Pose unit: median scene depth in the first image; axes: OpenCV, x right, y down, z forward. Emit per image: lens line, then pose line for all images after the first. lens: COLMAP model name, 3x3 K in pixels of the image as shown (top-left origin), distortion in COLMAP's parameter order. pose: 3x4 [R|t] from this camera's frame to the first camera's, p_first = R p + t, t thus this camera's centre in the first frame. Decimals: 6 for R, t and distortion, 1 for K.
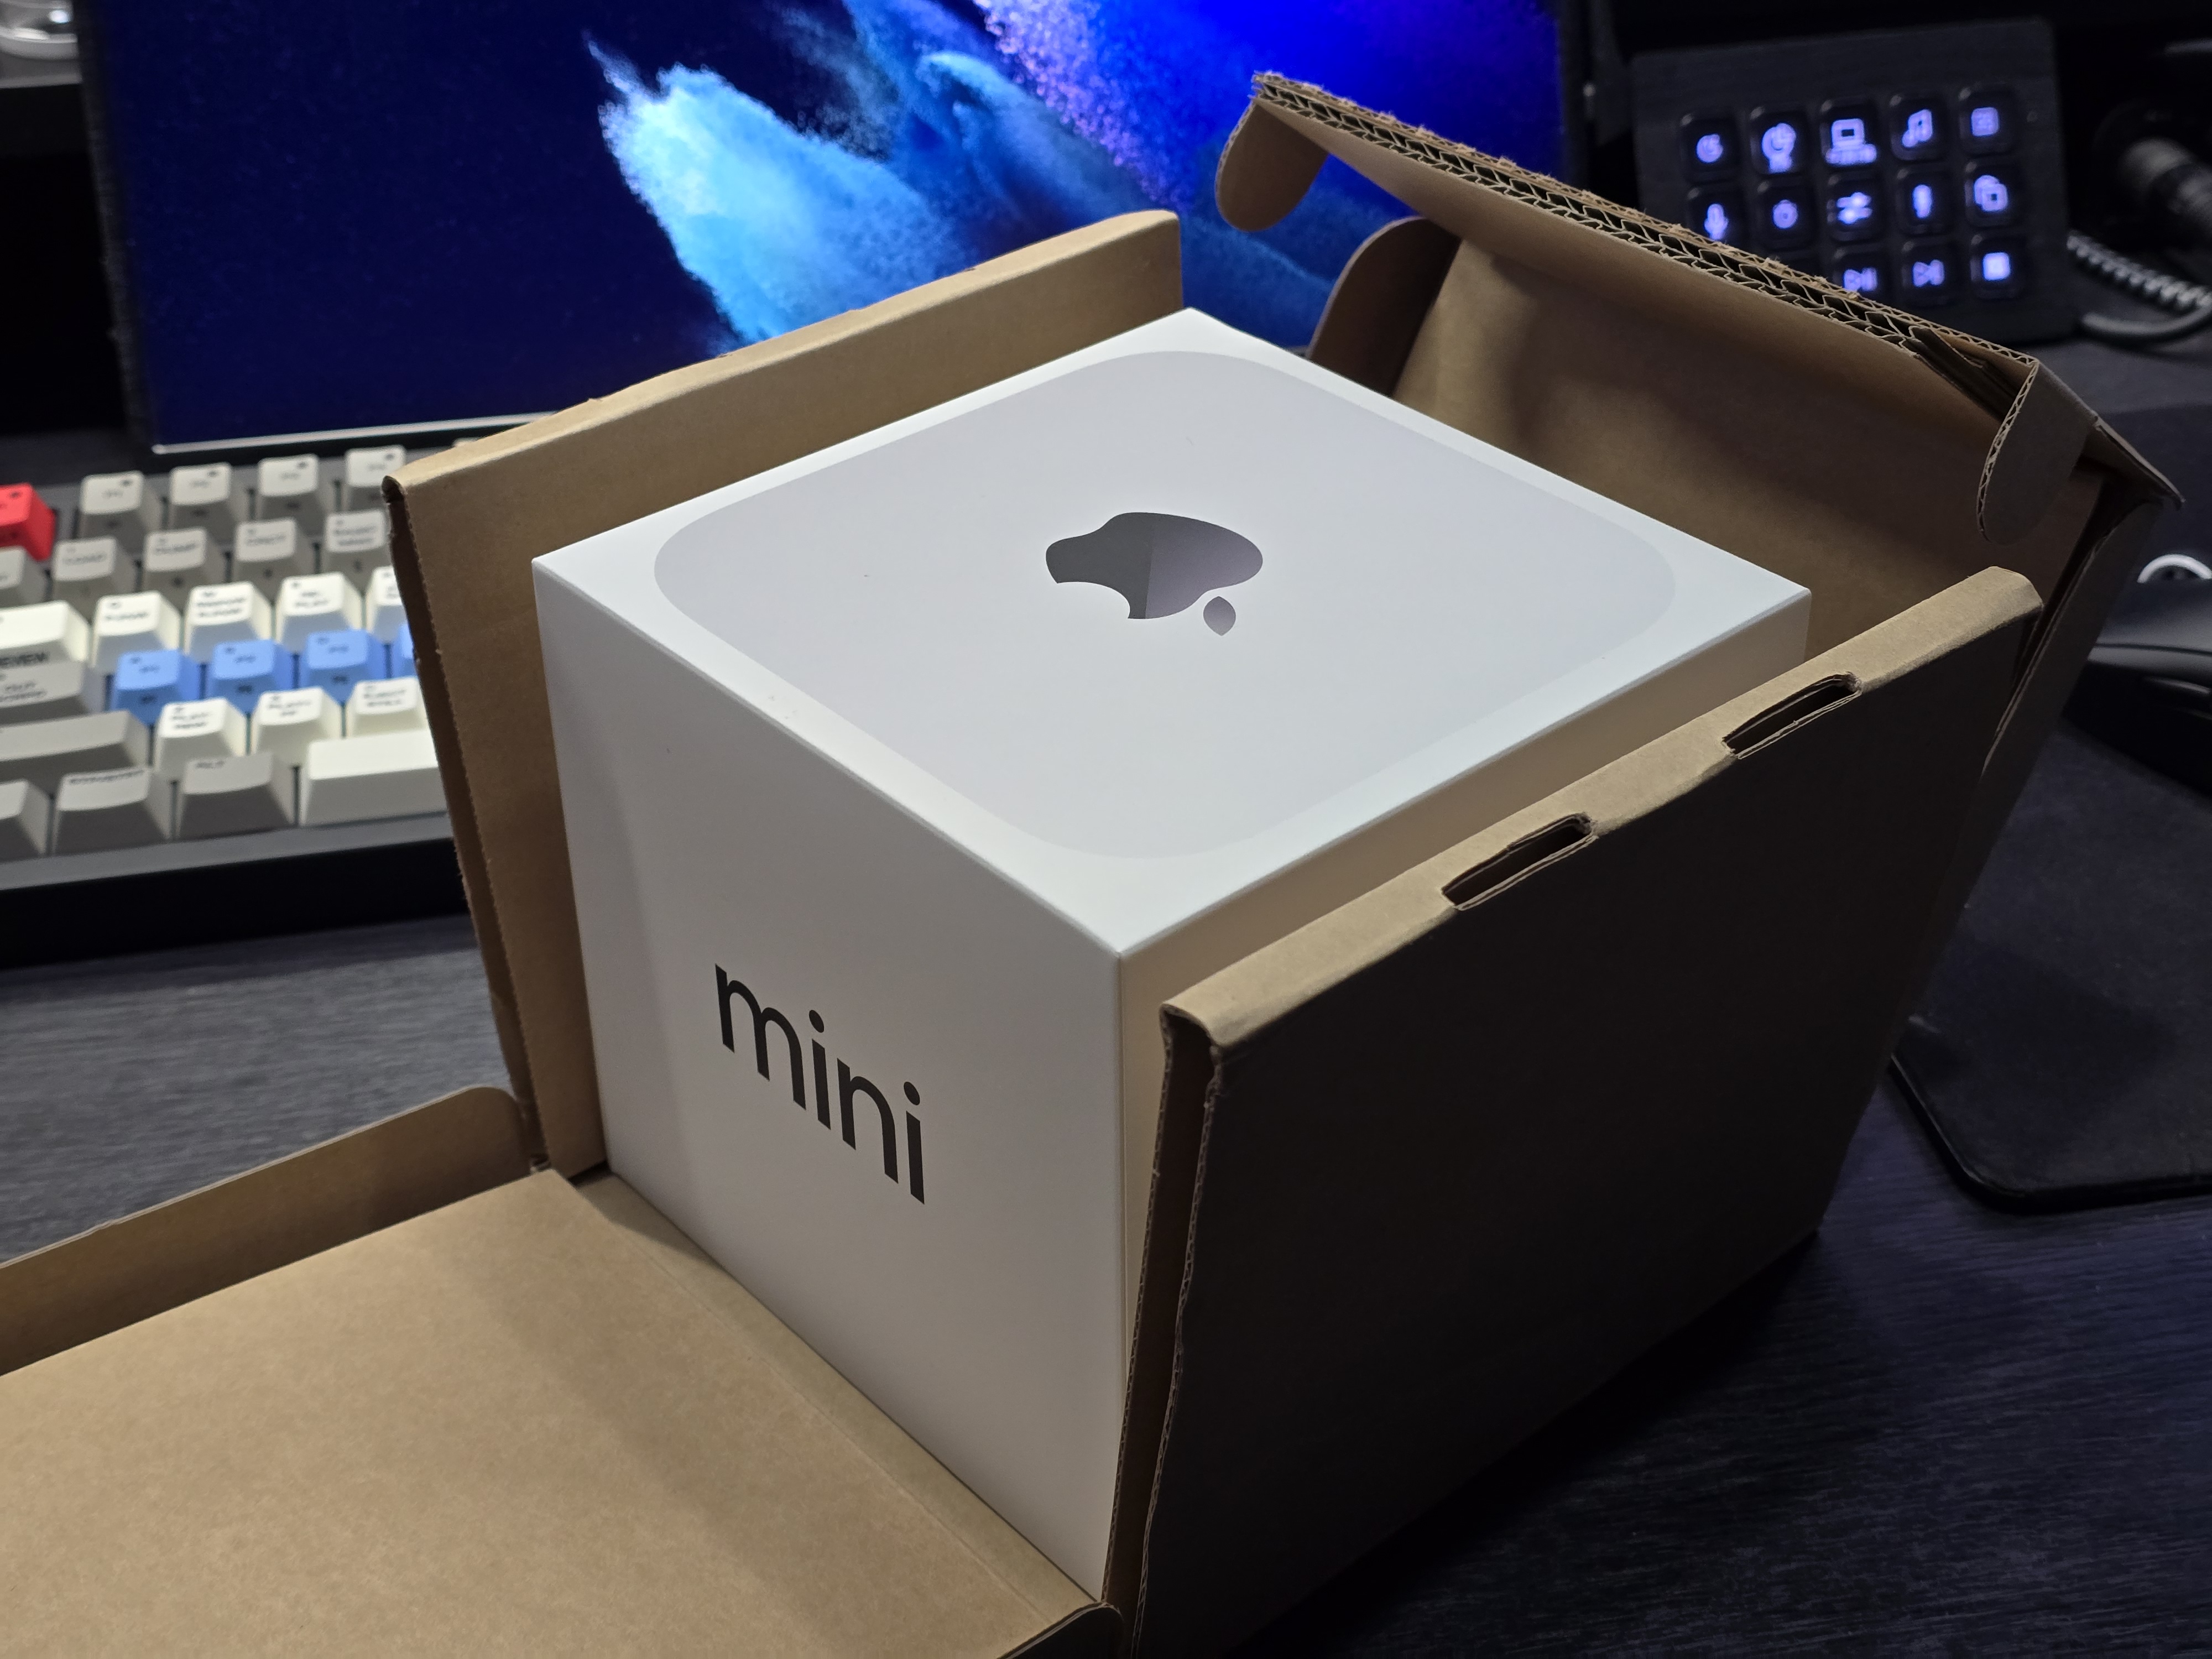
lens RADIAL K [[3055.1, 0, 1115.7], [0, 3055.1, 864.2], [0, 0, 1]] dist [0.009916, 0.000000]
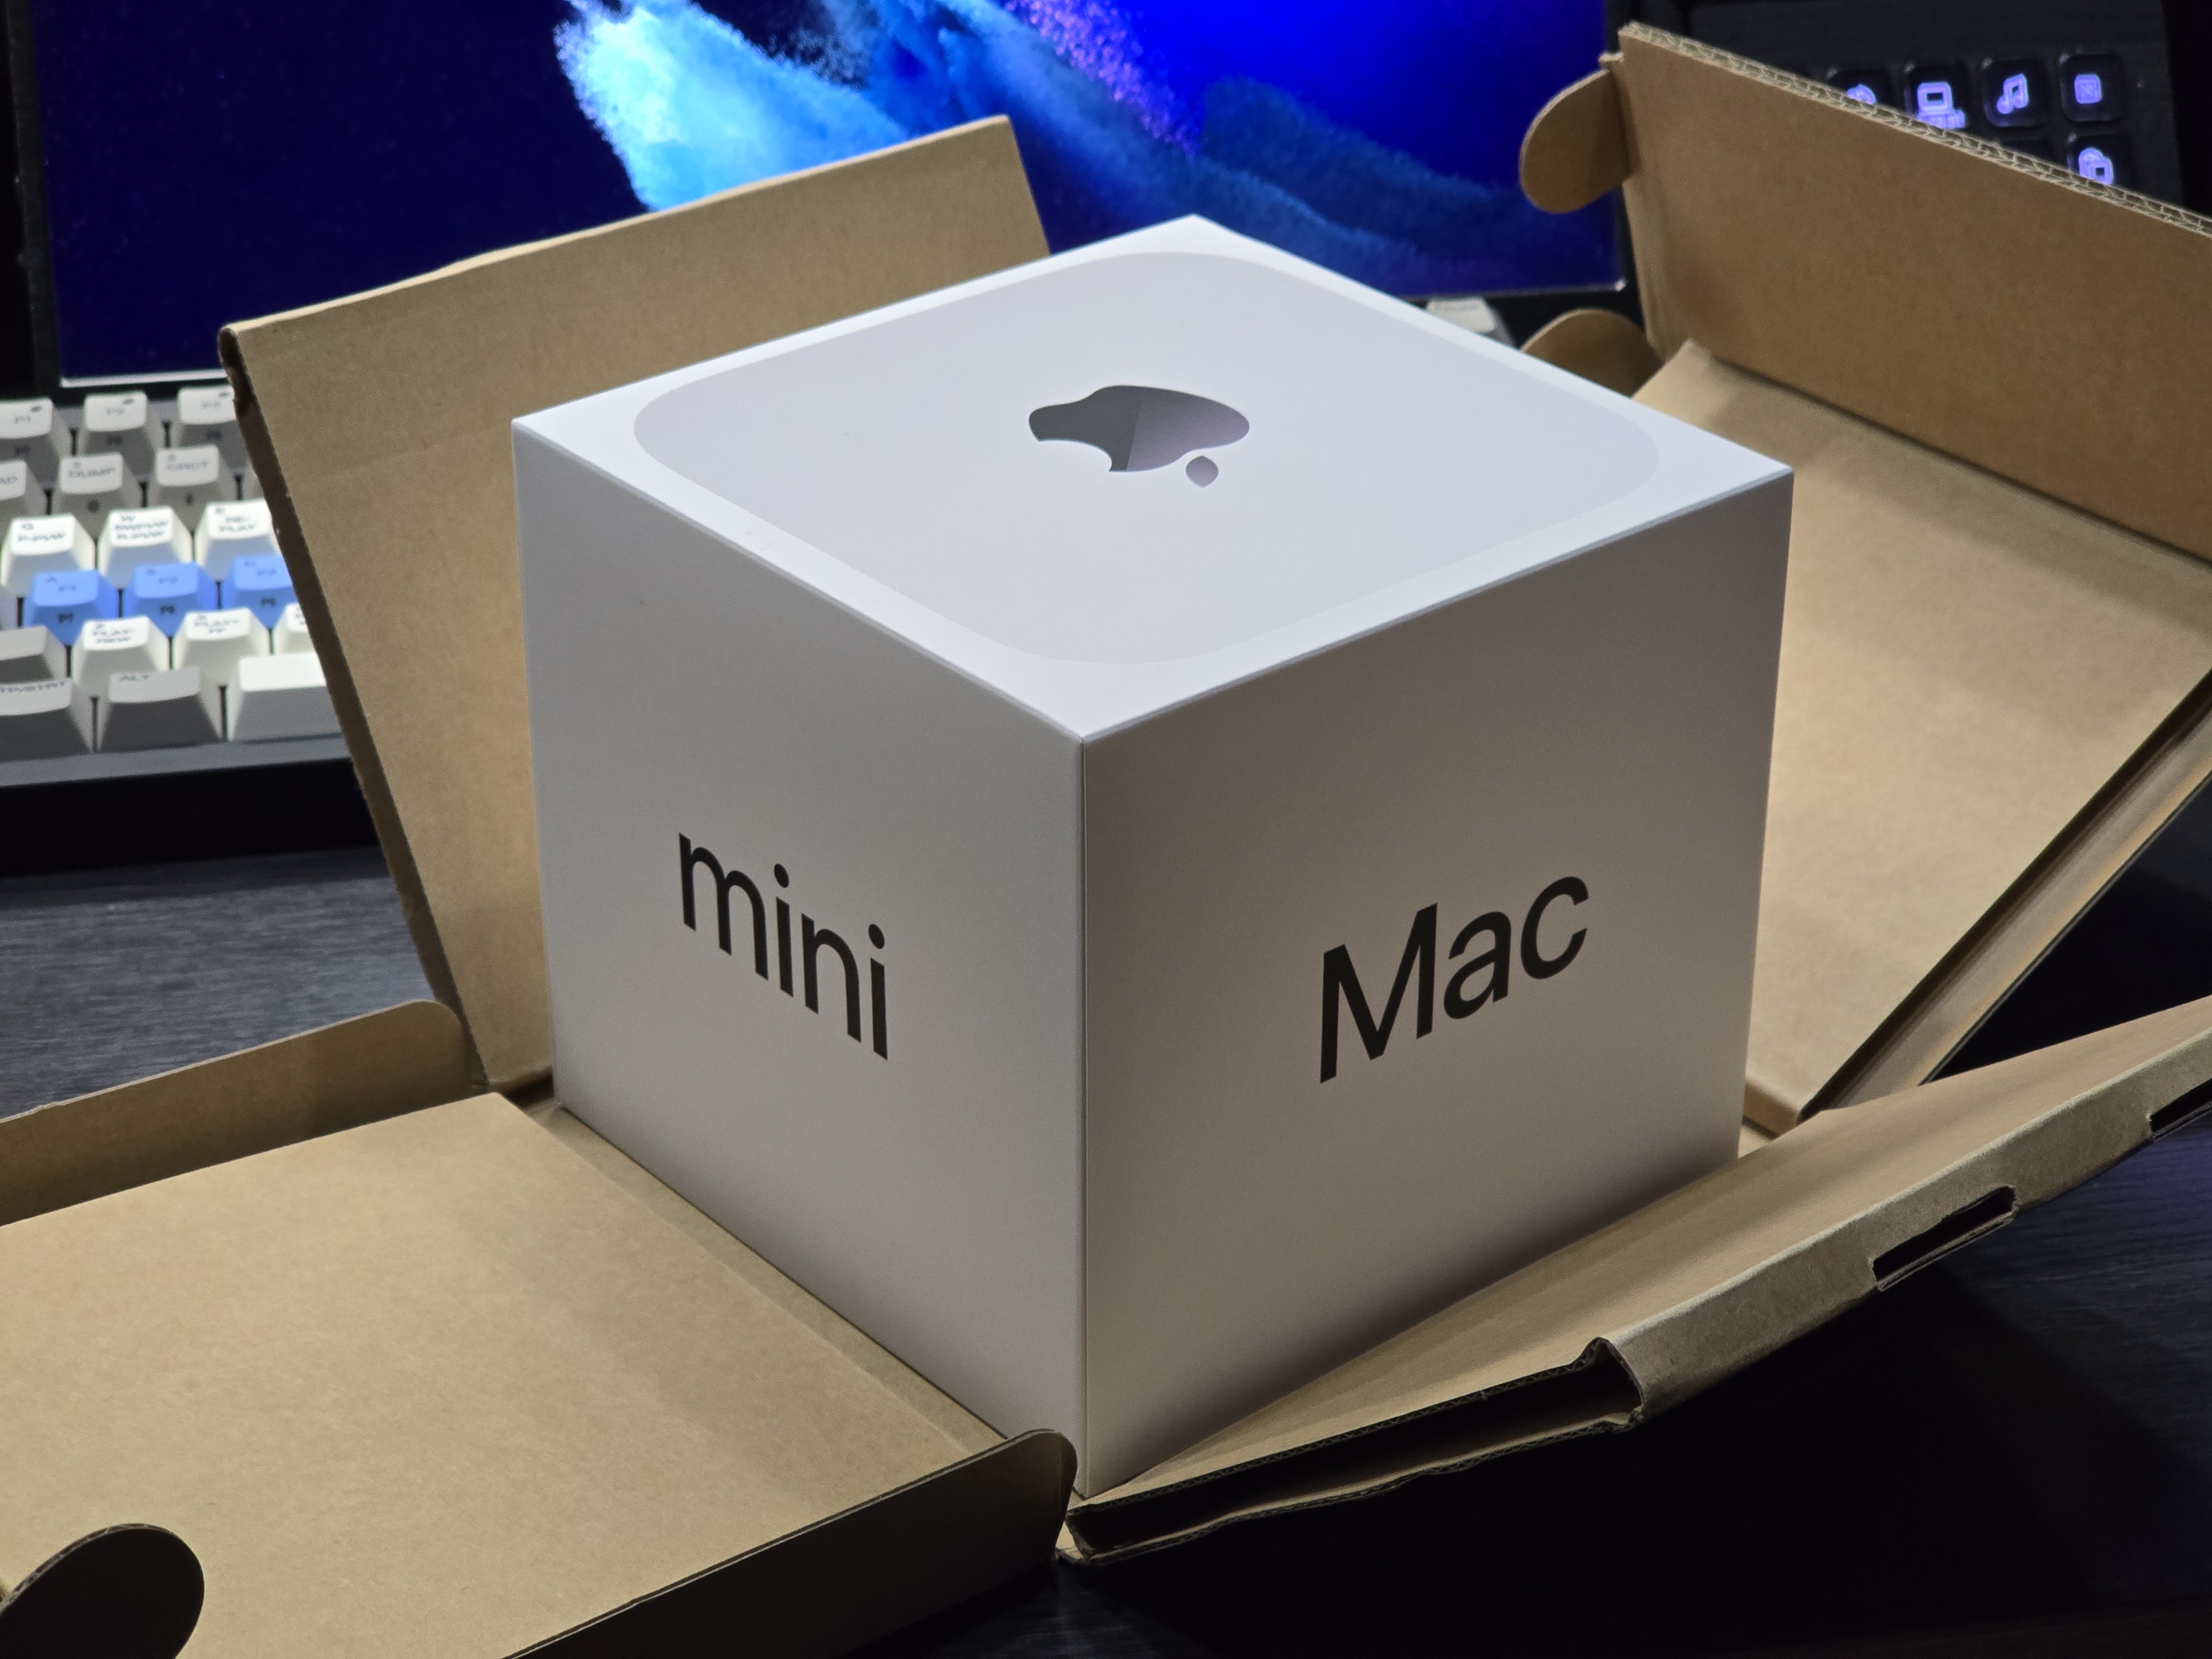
lens RADIAL K [[4394.4, 0, 1090.1], [0, 4394.4, 836.4], [0, 0, 1]] dist [-0.082328, 0.000000]
pose [[0.999778, 0.018752, -0.009622, 0.009593], [-0.019657, 0.994312, -0.104675, 0.130057], [0.007604, 0.104840, 0.994460, -0.284172]]
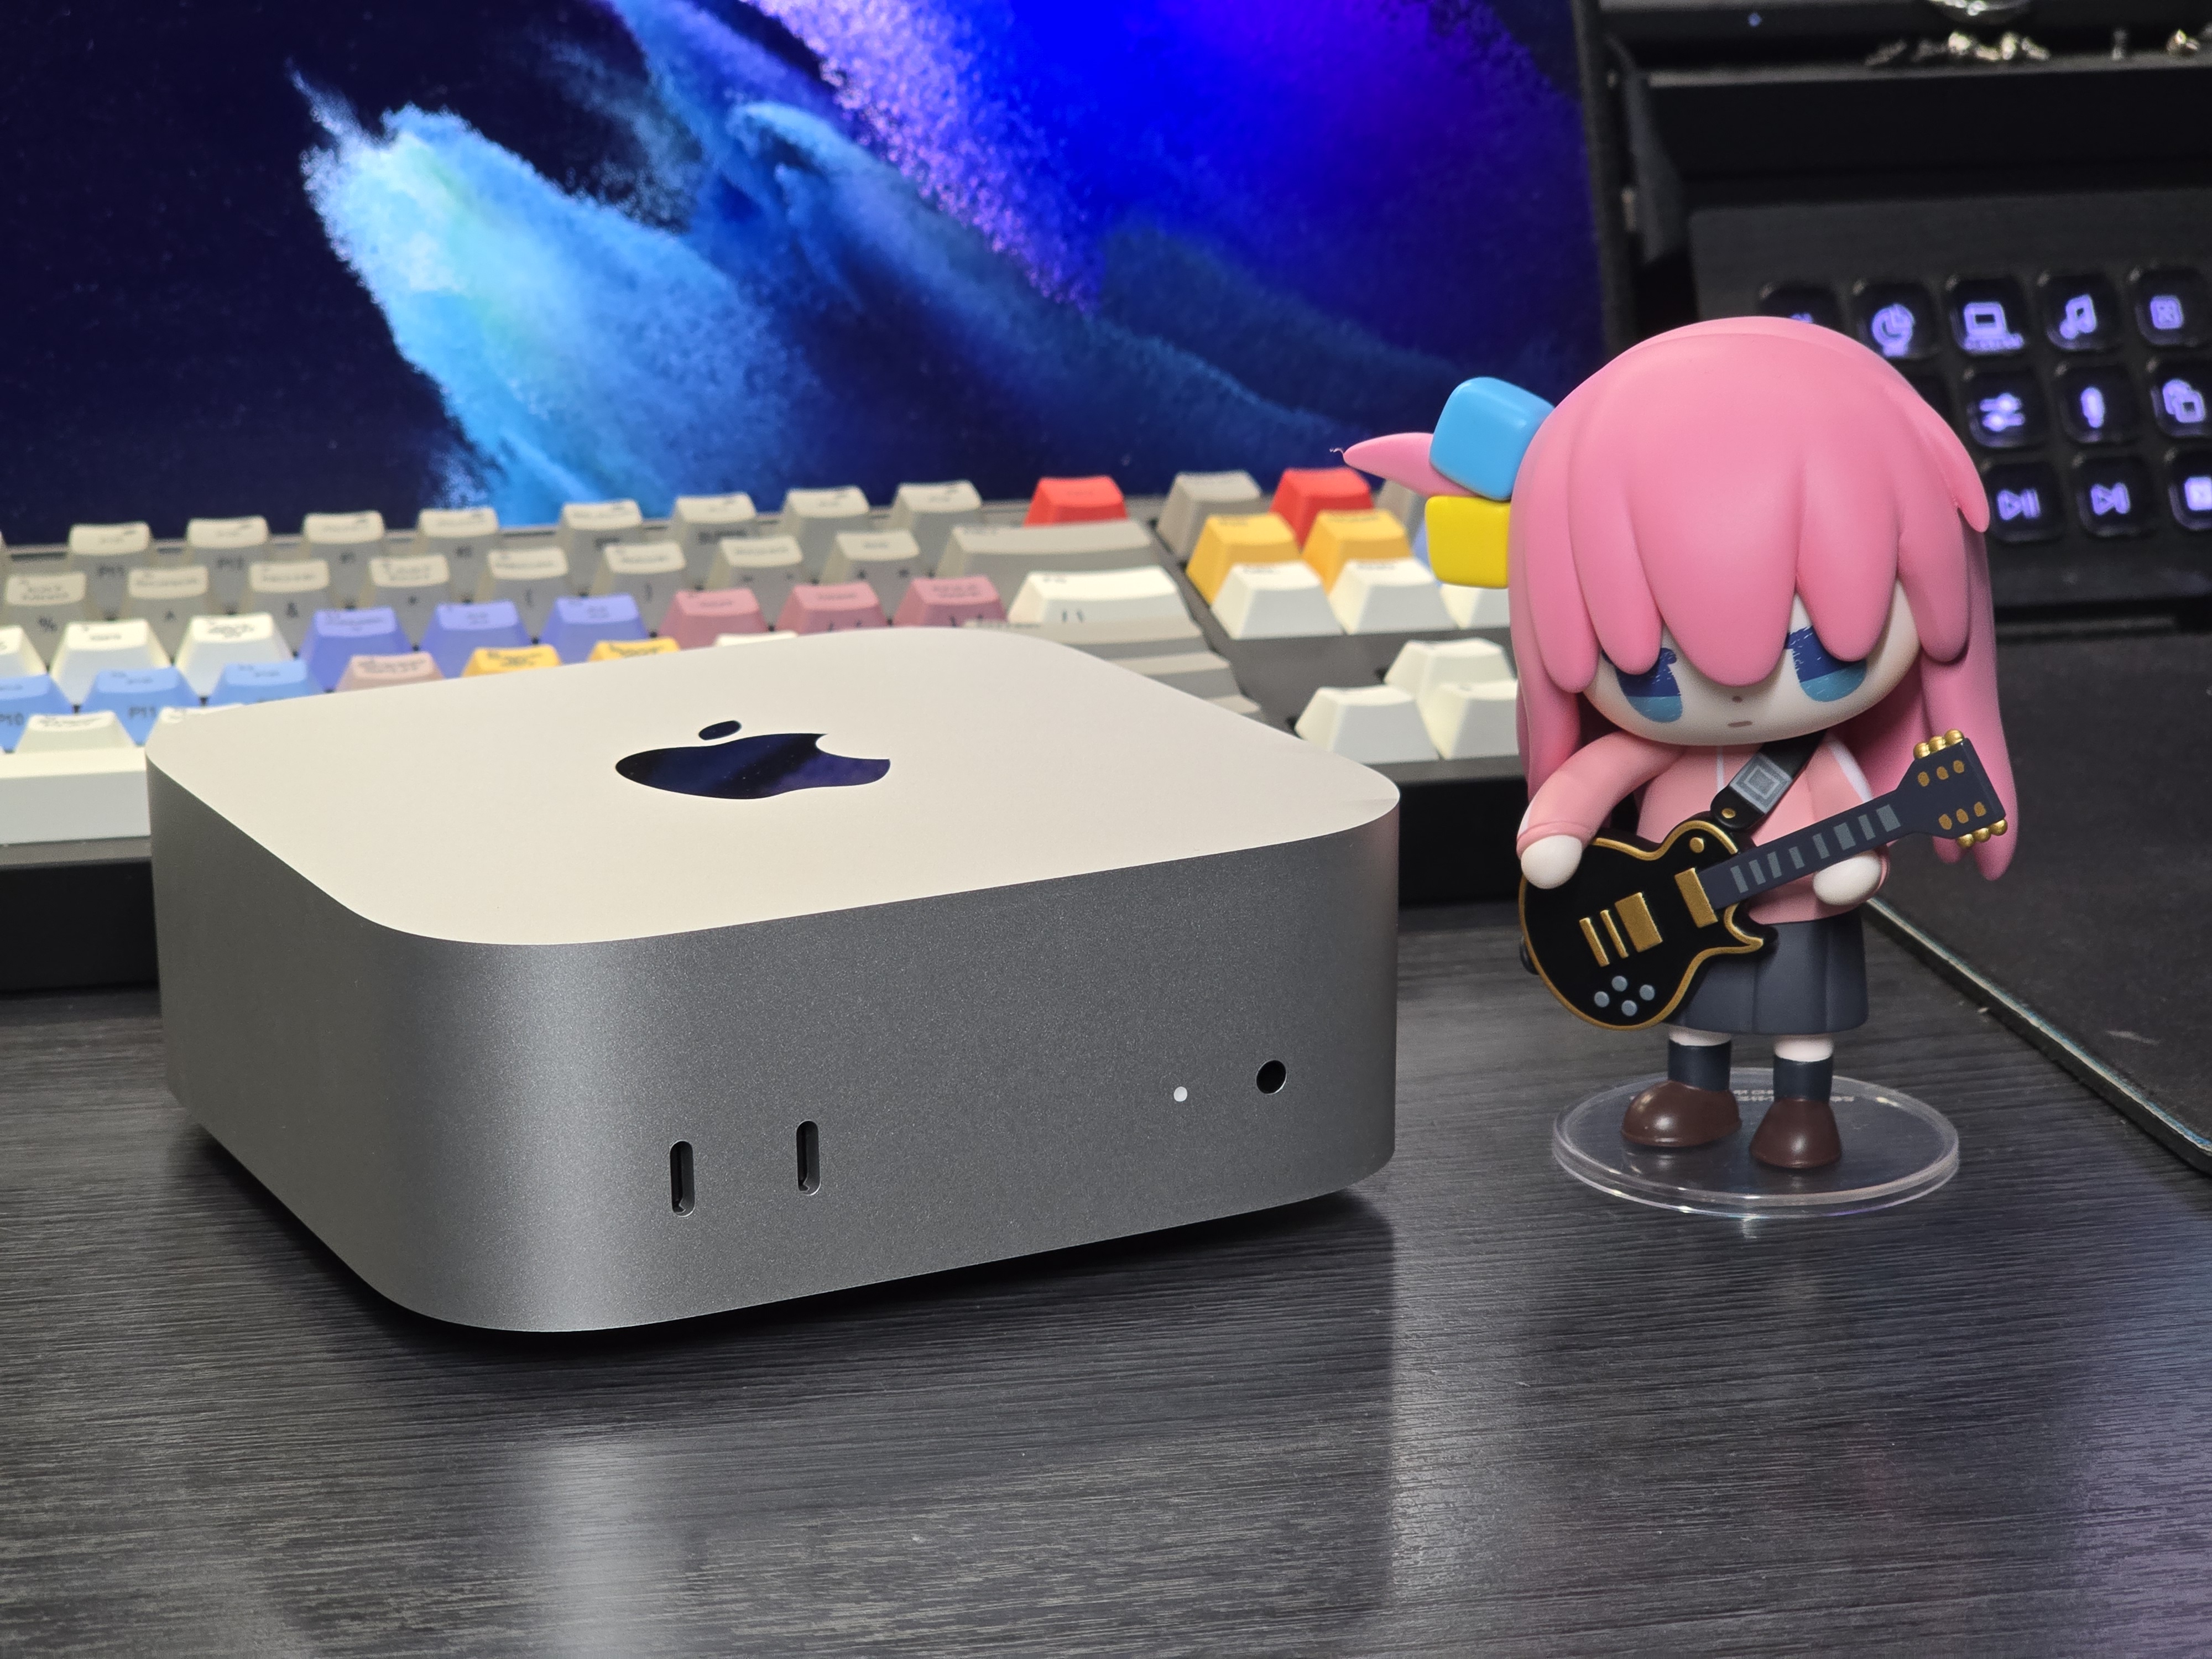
lens RADIAL K [[4394.4, 0, 1120.4], [0, 4394.4, 816.4], [0, 0, 1]] dist [-0.082328, 0.000000]
pose [[0.999945, -0.001761, 0.010341, 0.020037], [0.005377, 0.932510, -0.361104, 0.291114], [-0.009007, 0.361140, 0.932468, 0.059615]]
